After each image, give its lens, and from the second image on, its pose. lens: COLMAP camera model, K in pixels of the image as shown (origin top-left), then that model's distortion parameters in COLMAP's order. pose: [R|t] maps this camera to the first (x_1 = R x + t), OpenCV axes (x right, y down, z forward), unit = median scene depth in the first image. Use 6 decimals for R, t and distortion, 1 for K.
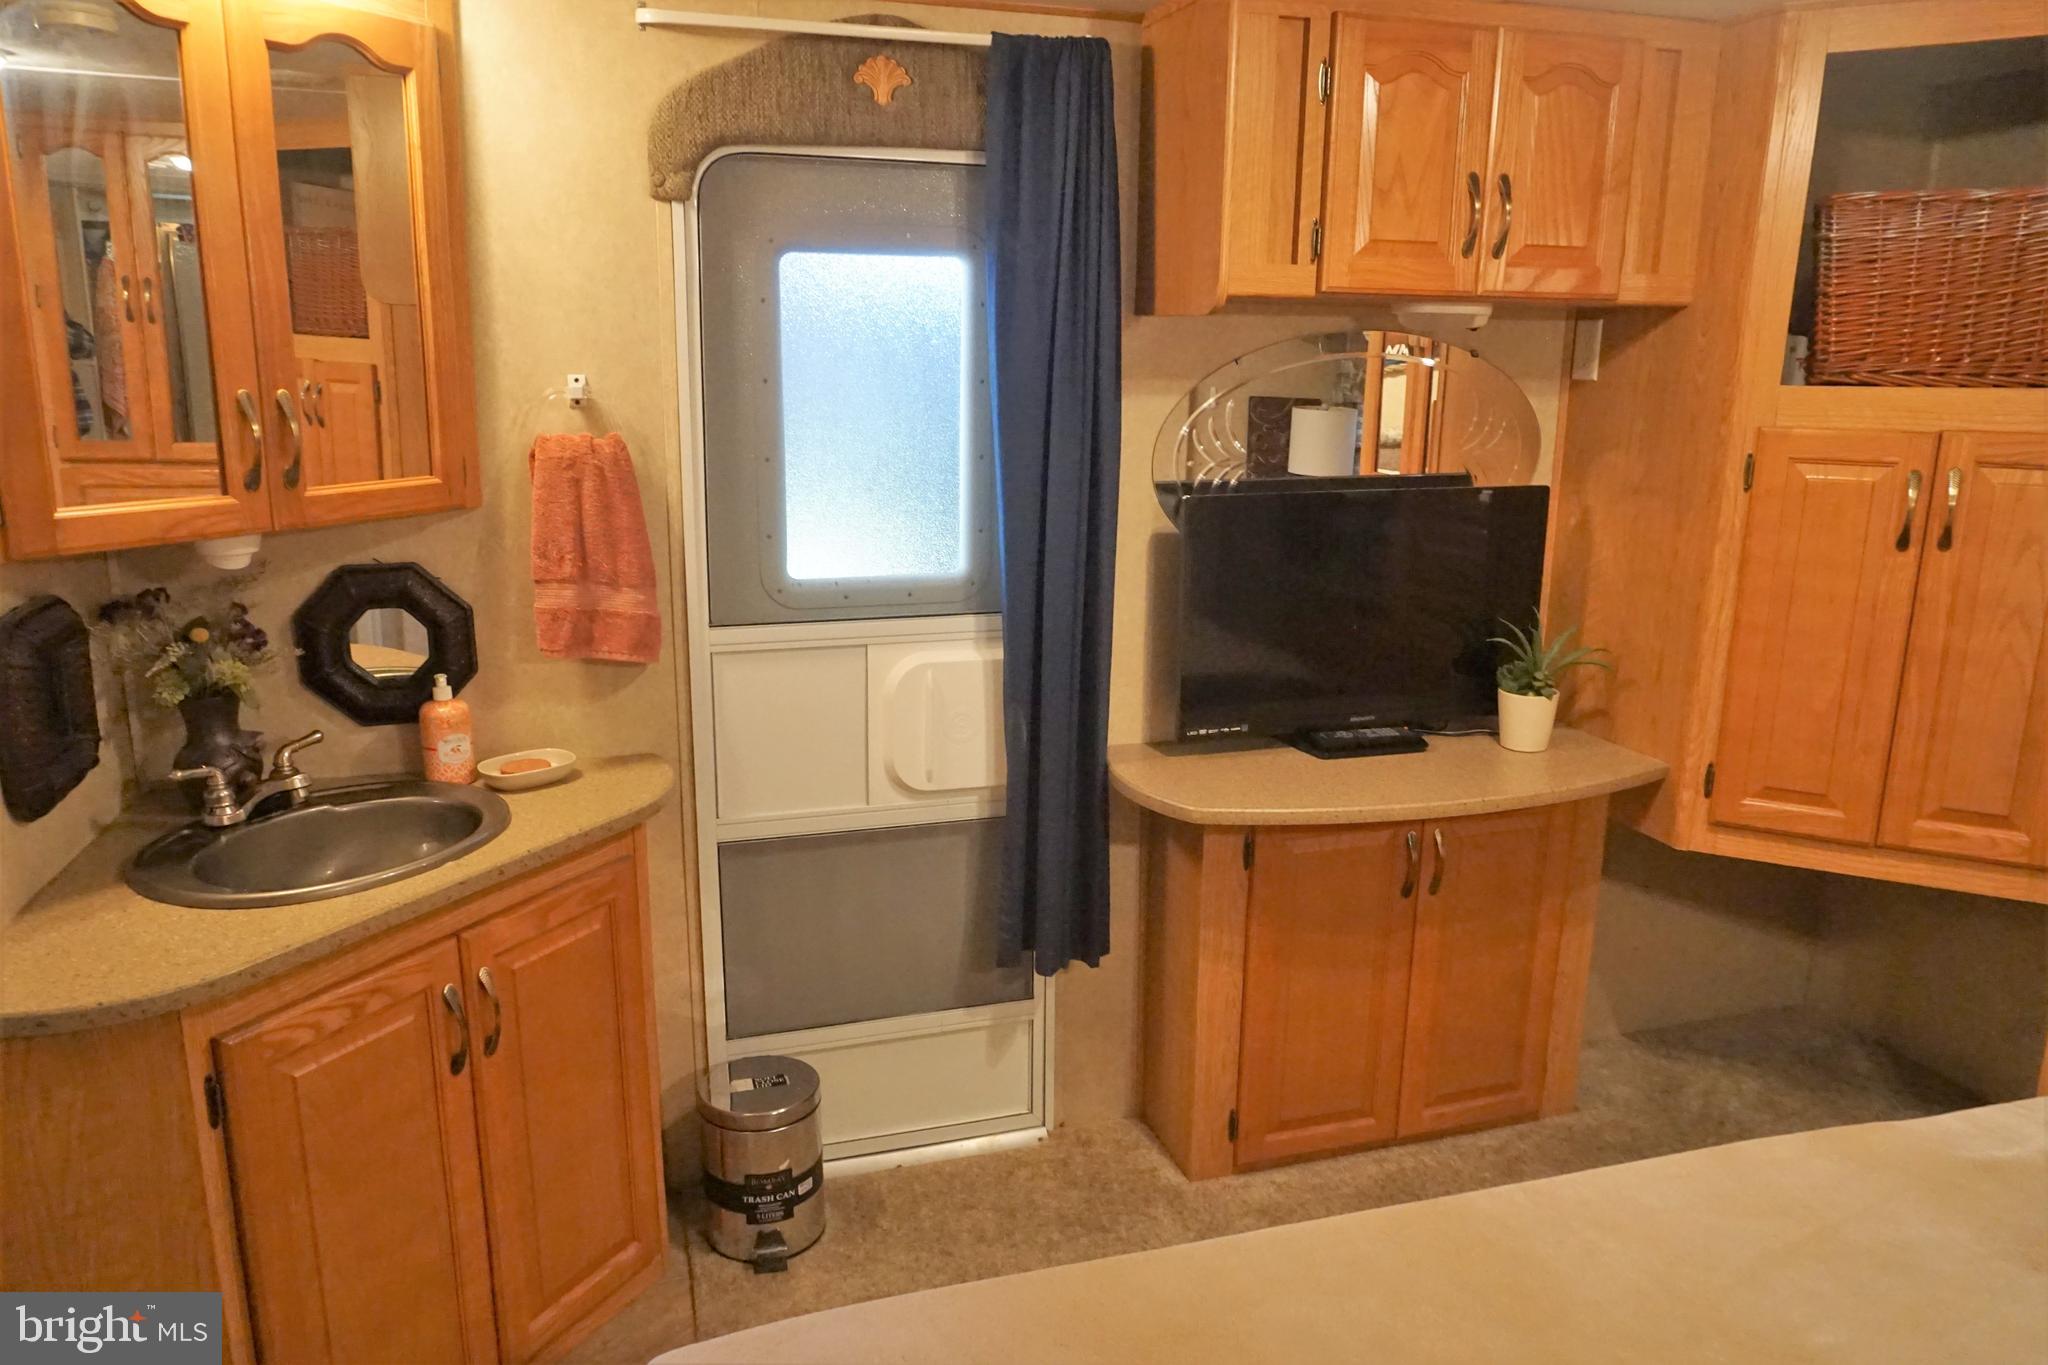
lens RADIAL K [[1453.2, 0, 1024.0], [0, 1453.2, 682.5], [0, 0, 1]] dist [-0.004589, -0.001025]
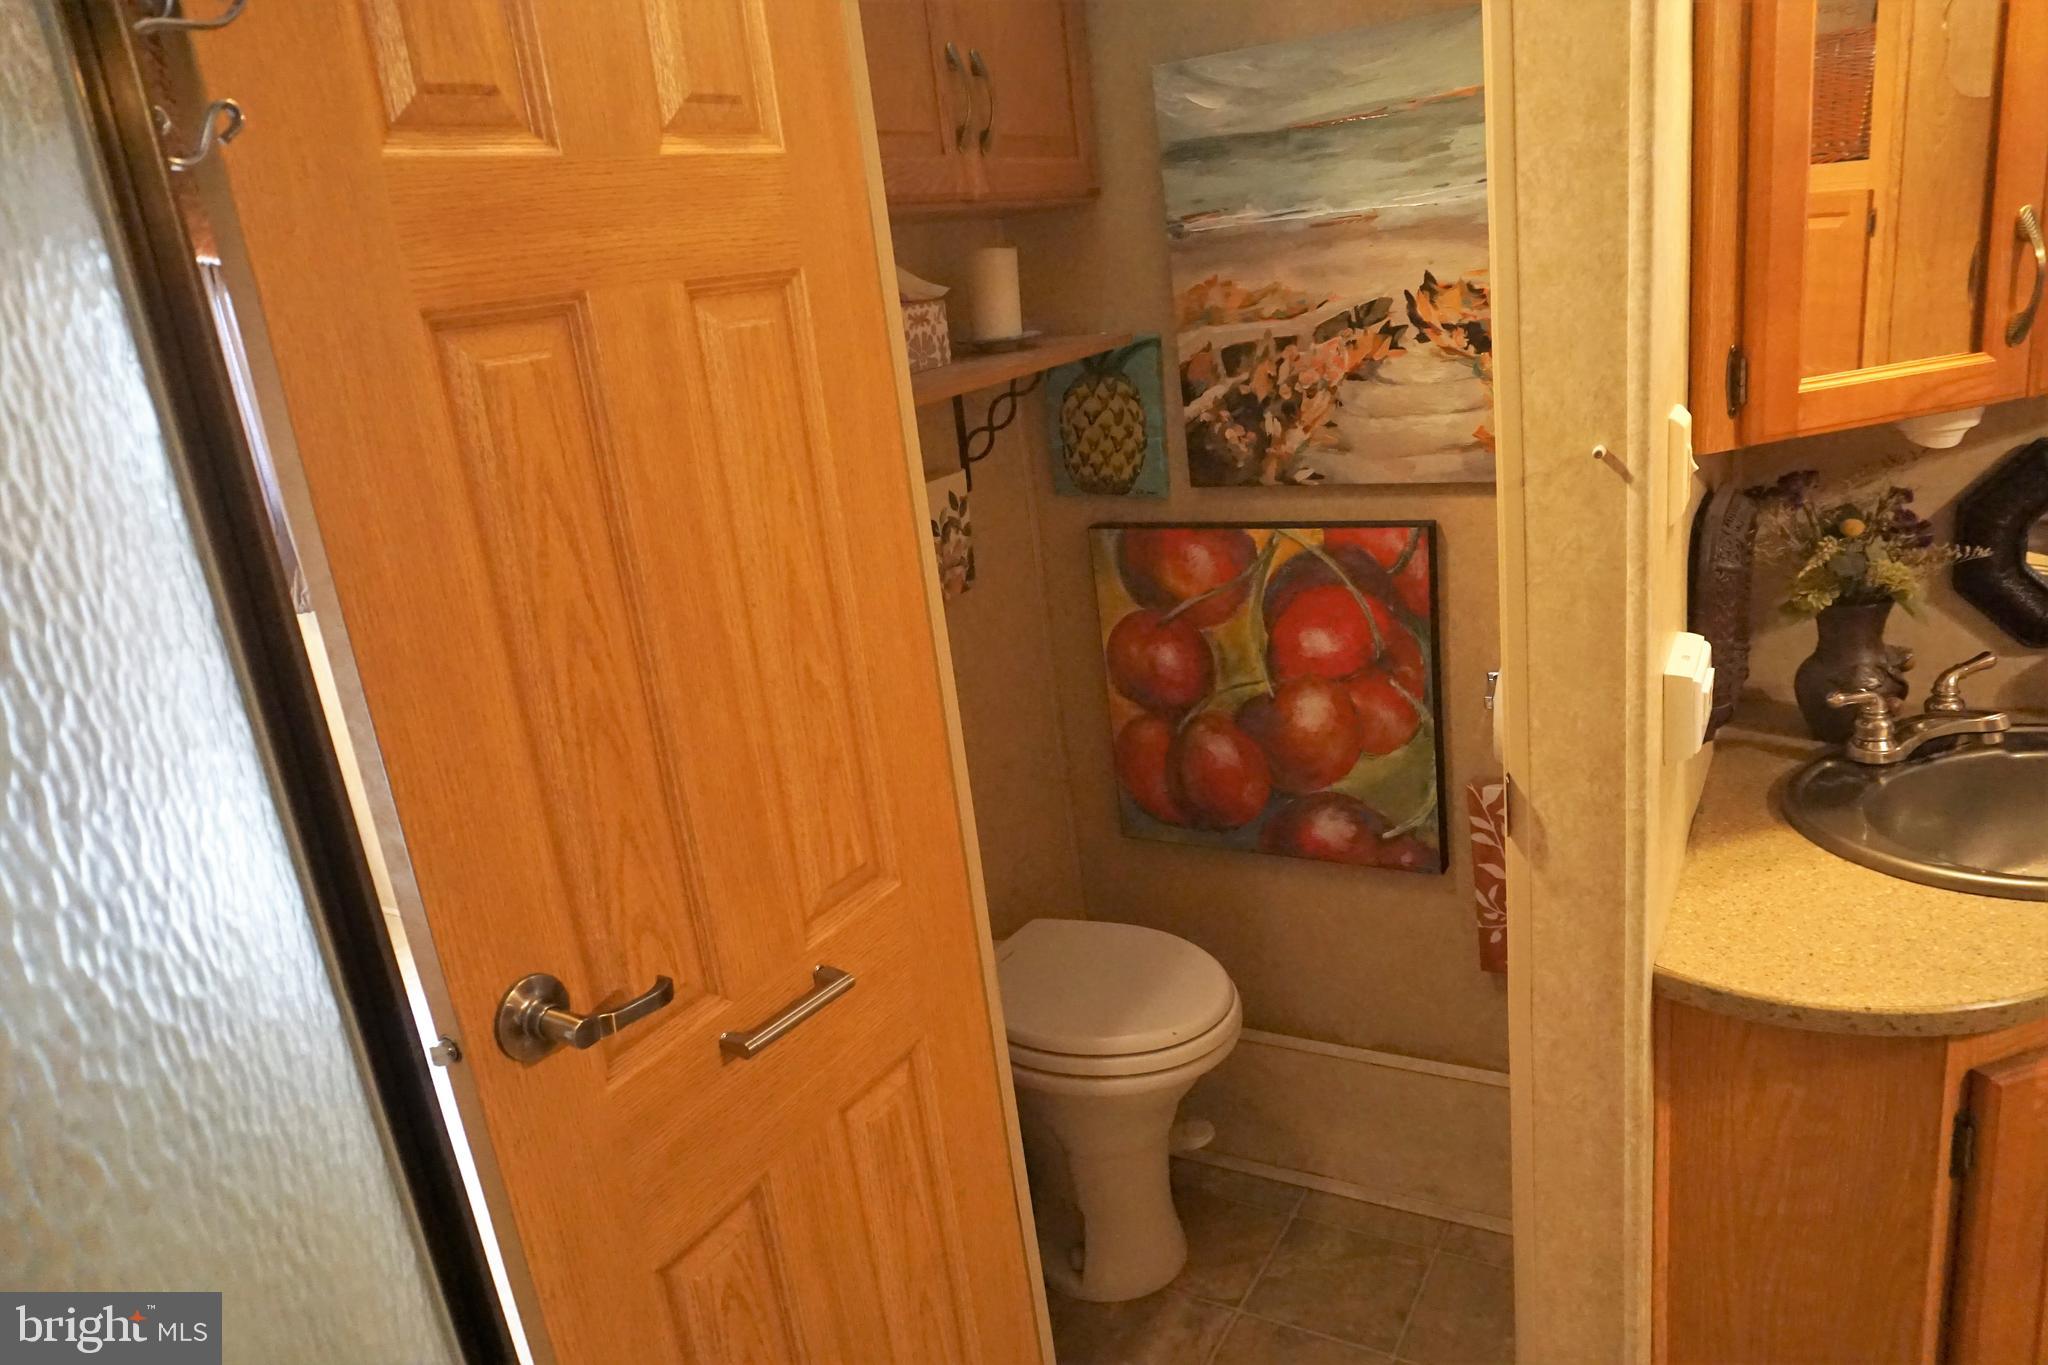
lens RADIAL K [[1453.2, 0, 1024.0], [0, 1453.2, 682.5], [0, 0, 1]] dist [-0.004589, -0.001025]
pose [[0.679894, 0.105896, -0.725624, -0.276009], [-0.034379, 0.993033, 0.112709, -0.021448], [0.732504, -0.051684, 0.678798, 0.089036]]
